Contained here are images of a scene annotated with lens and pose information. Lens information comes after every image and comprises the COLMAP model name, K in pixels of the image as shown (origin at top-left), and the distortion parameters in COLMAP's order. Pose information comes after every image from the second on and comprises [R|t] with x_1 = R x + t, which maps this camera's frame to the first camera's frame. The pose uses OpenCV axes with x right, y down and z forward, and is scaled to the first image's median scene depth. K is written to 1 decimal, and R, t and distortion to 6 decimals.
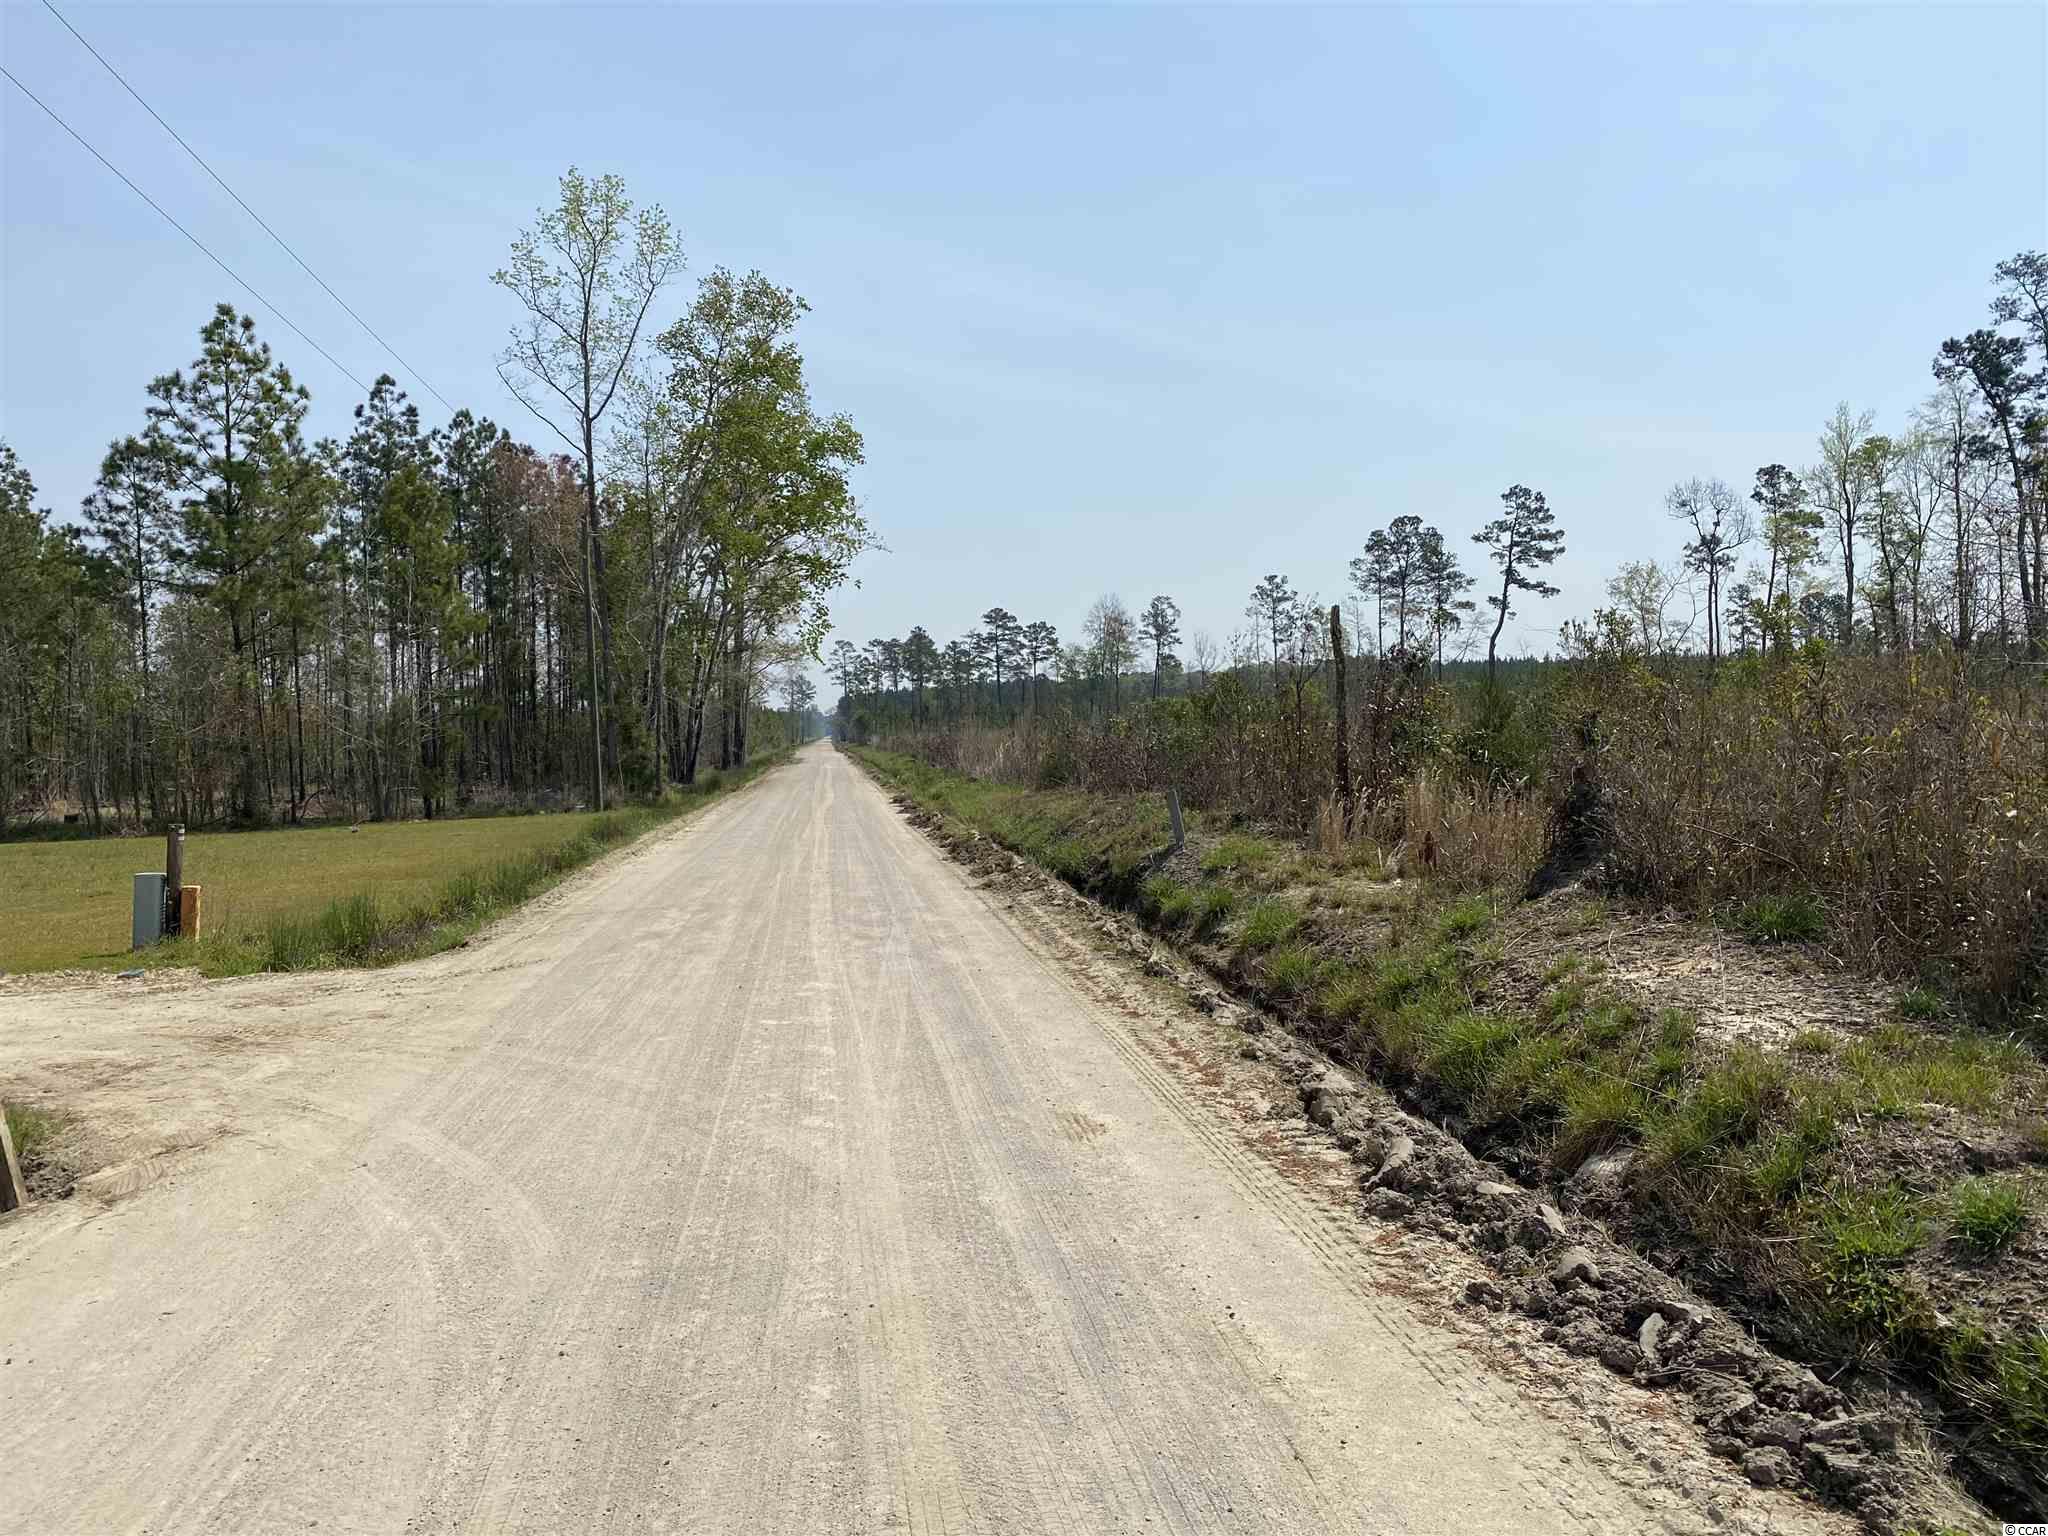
lens RADIAL K [[1571.4, 0, 994.3], [0, 1571.4, 786.3], [0, 0, 1]] dist [0.011913, -0.005455]
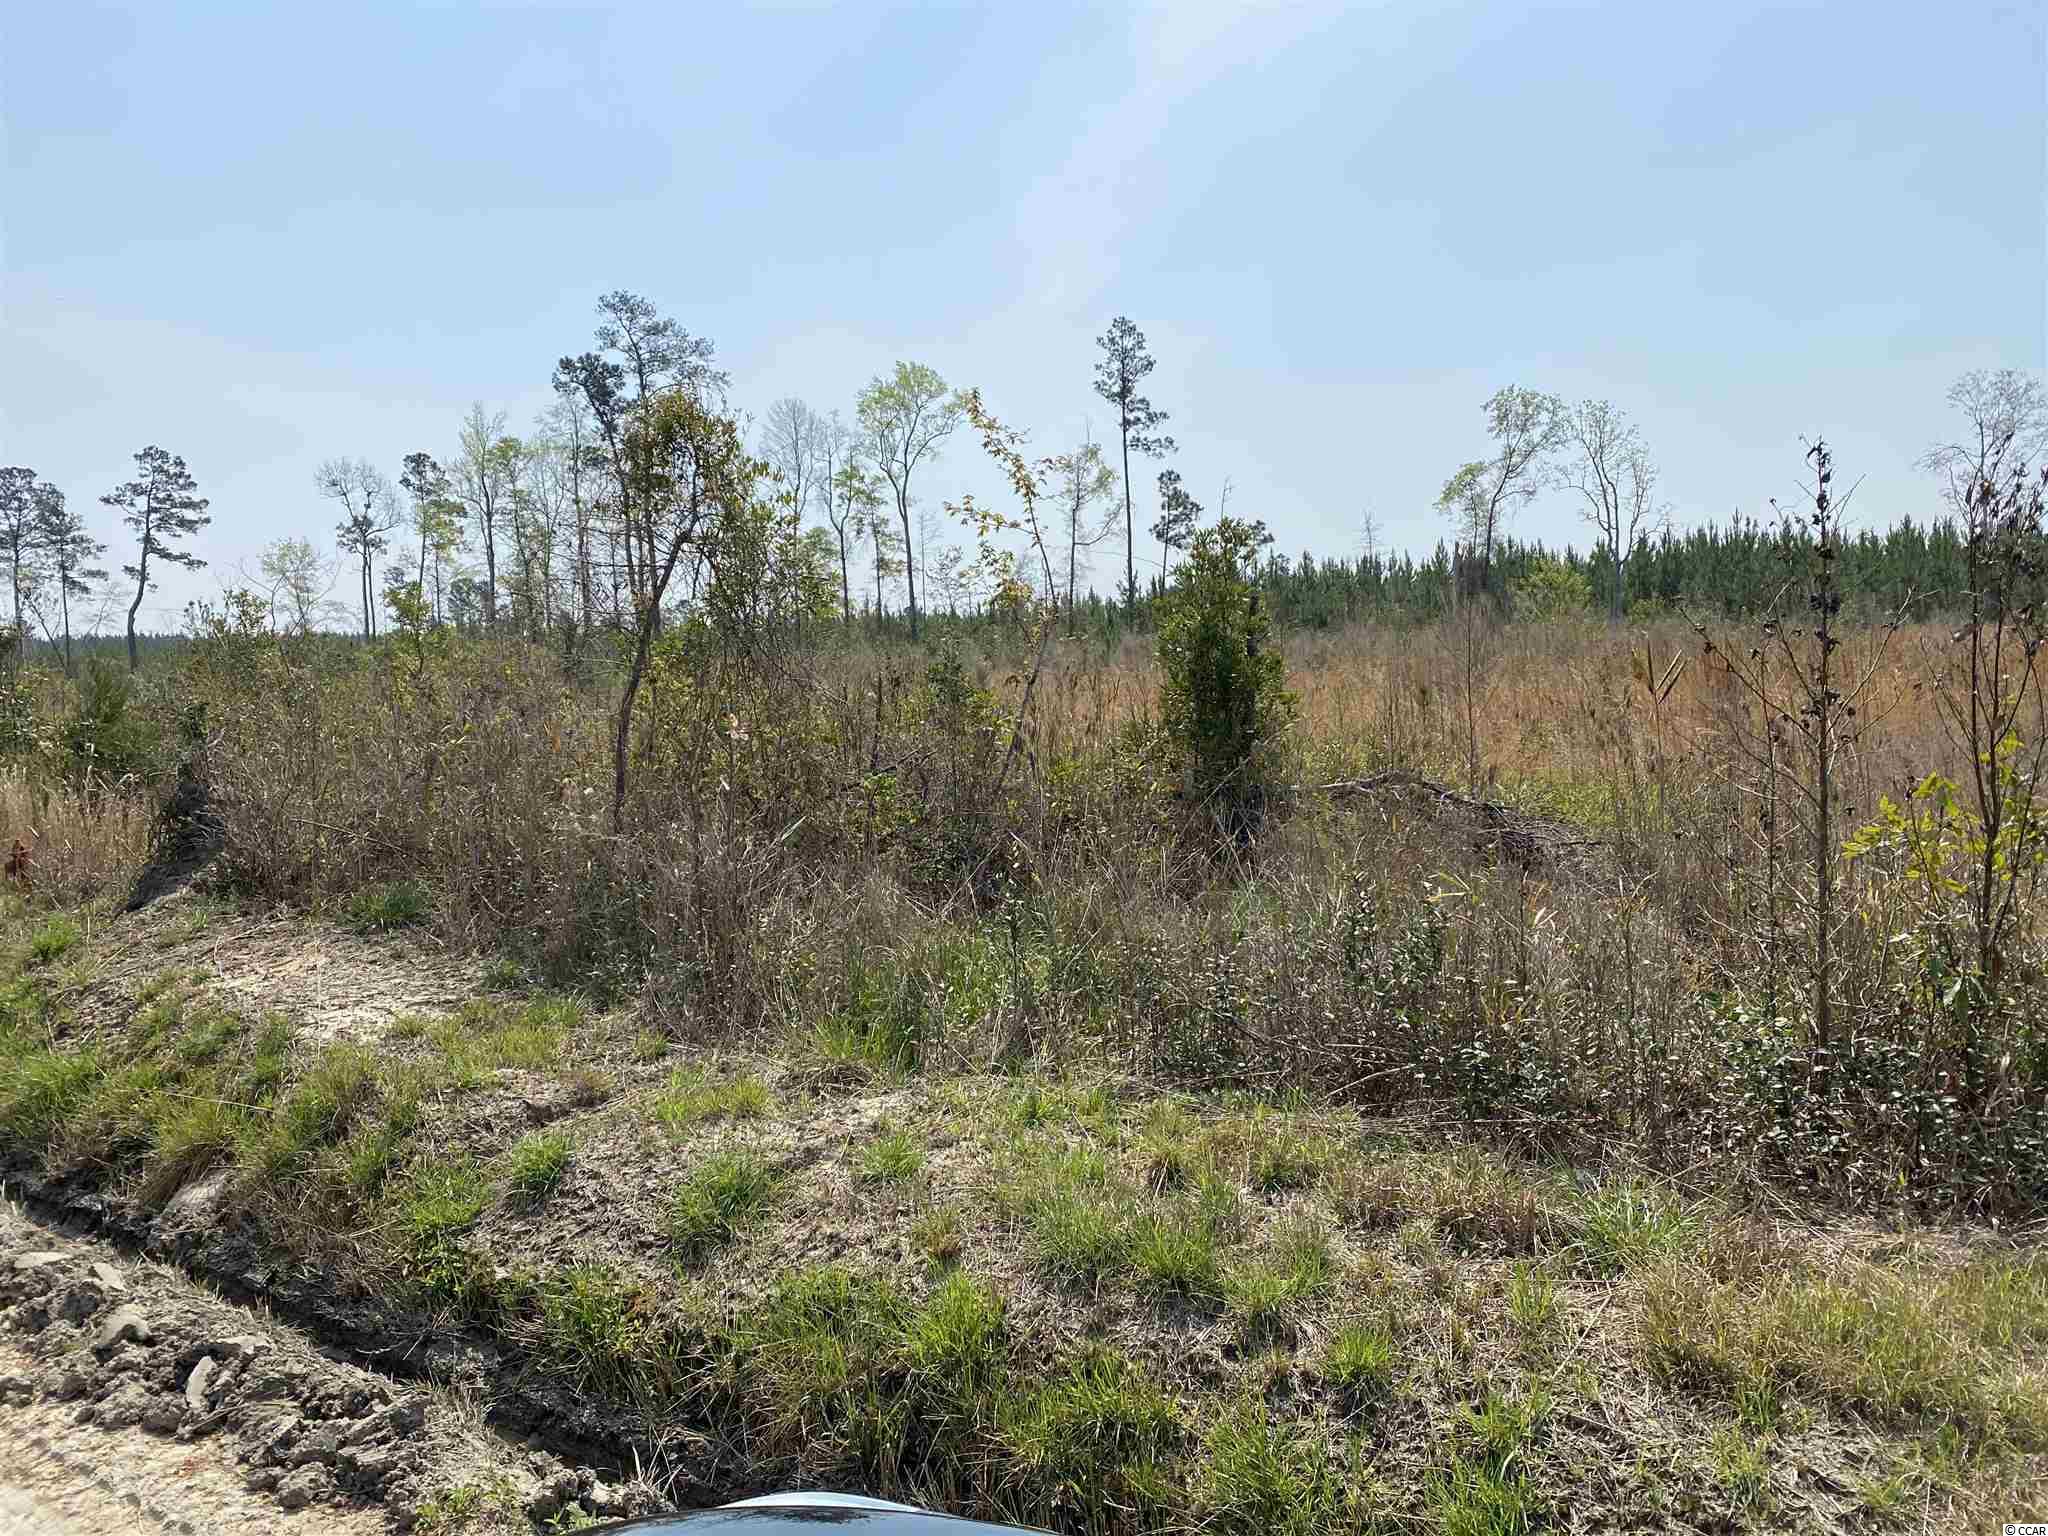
lens RADIAL K [[1571.4, 0, 1014.8], [0, 1571.4, 780.8], [0, 0, 1]] dist [0.011913, -0.005455]
pose [[0.689723, -0.046706, 0.722566, 0.013489], [0.039022, 0.998865, 0.027317, -0.003249], [-0.723021, 0.009355, 0.690762, -0.002490]]
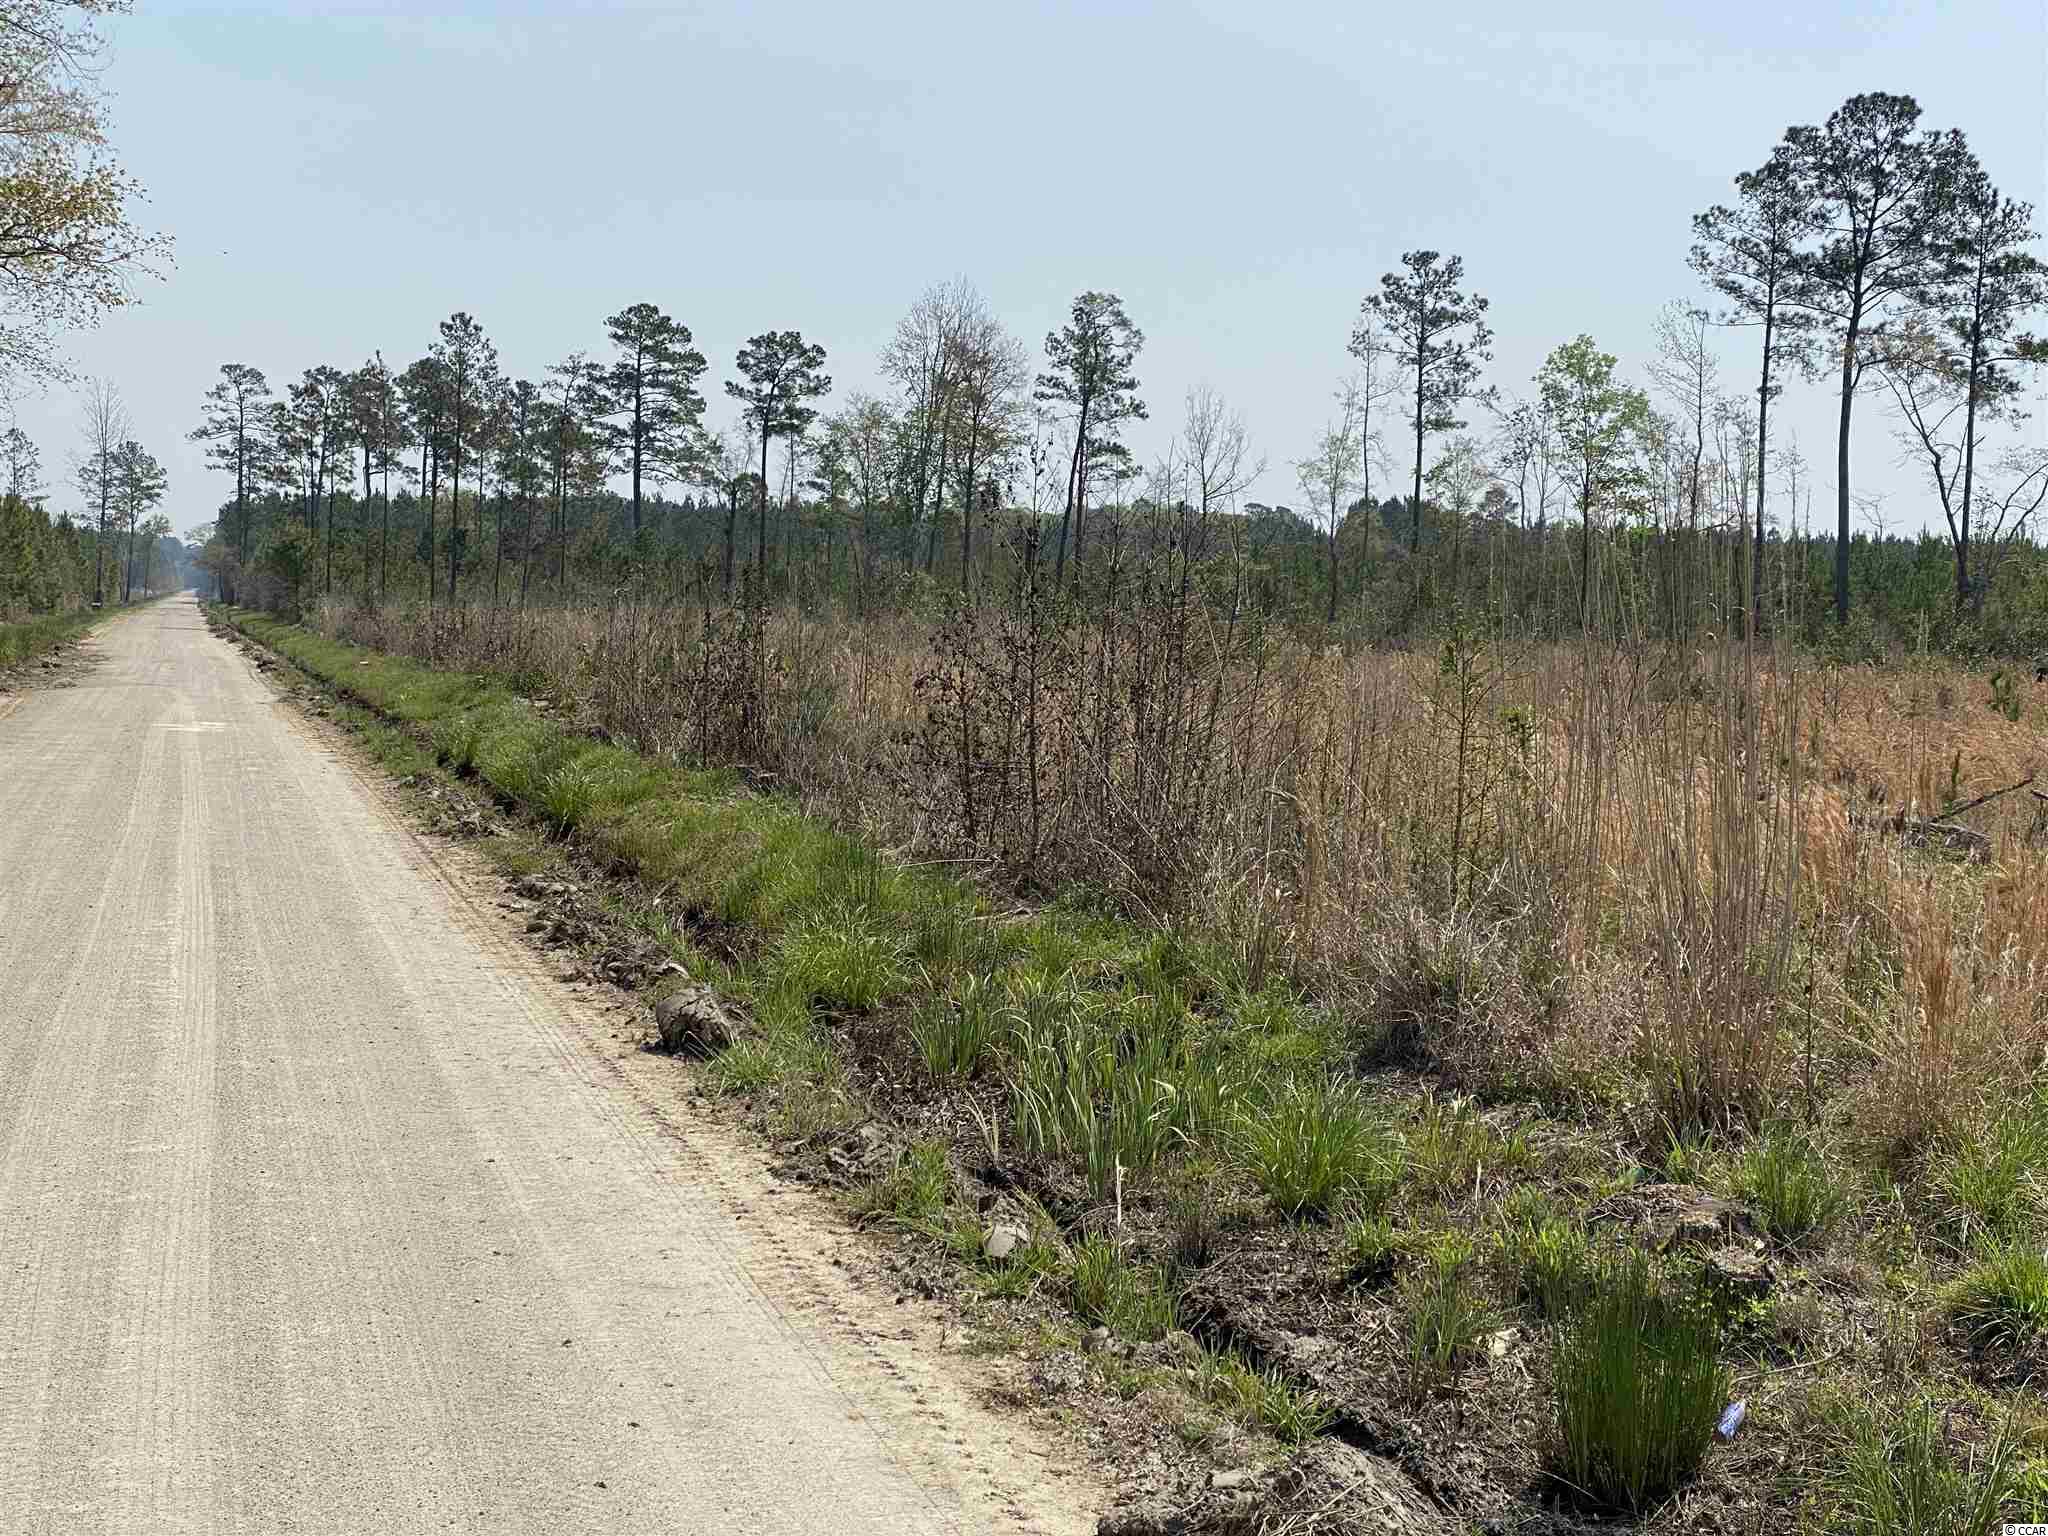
lens RADIAL K [[3106.5, 0, 1032.4], [0, 3106.5, 763.7], [0, 0, 1]] dist [0.110128, 0.000000]
pose [[0.985175, 0.062597, 0.159723, -0.097520], [-0.064166, 0.997928, 0.004678, -0.027646], [-0.159100, -0.014857, 0.987151, 0.899668]]
